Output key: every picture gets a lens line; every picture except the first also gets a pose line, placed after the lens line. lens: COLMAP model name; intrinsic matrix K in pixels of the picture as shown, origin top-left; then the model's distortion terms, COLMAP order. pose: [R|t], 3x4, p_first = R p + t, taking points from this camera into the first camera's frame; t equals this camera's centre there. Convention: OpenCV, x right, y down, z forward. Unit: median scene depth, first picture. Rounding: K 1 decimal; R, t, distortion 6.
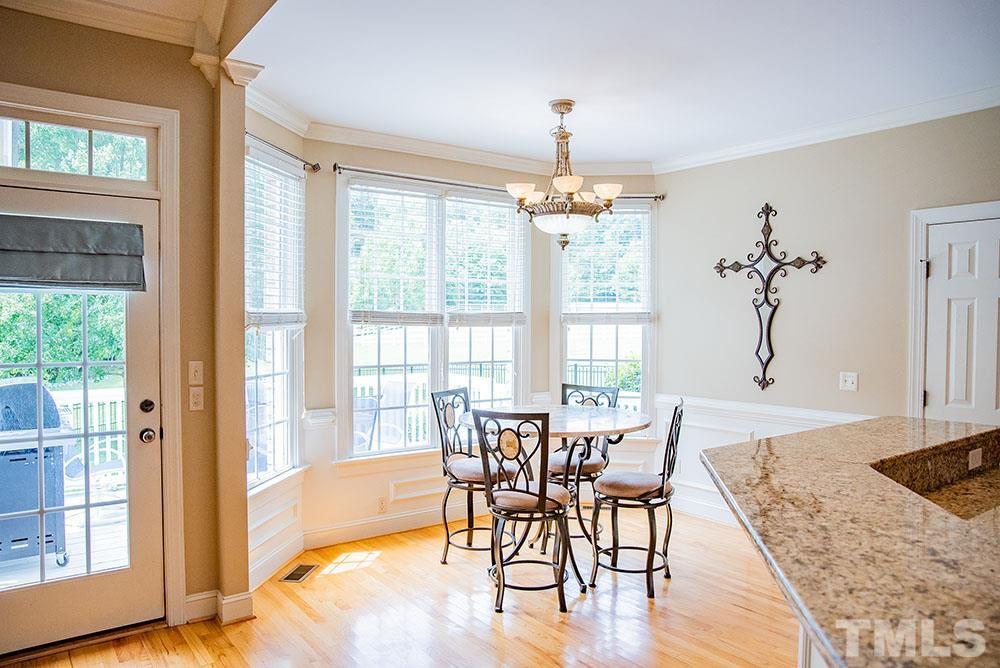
lens RADIAL K [[687.7, 0, 499.3], [0, 687.7, 332.9], [0, 0, 1]] dist [-0.088105, 0.060195]
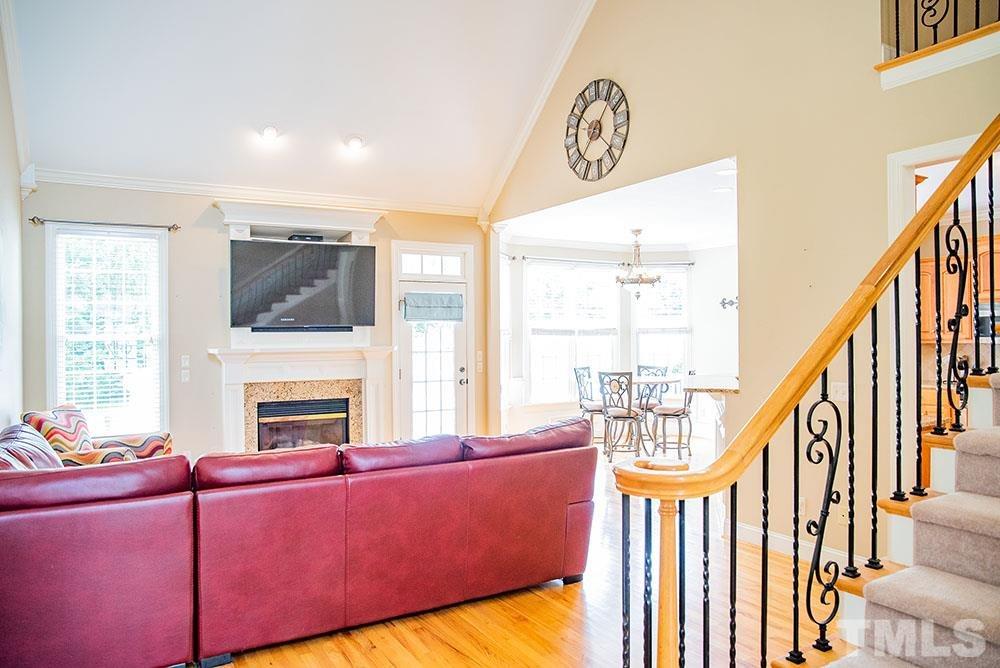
lens RADIAL K [[687.7, 0, 500.9], [0, 687.7, 335.4], [0, 0, 1]] dist [-0.088105, 0.060195]
pose [[0.994610, -0.008437, -0.103348, -0.113852], [0.006681, 0.999828, -0.017323, 0.026043], [0.103476, 0.016539, 0.994494, -1.198154]]
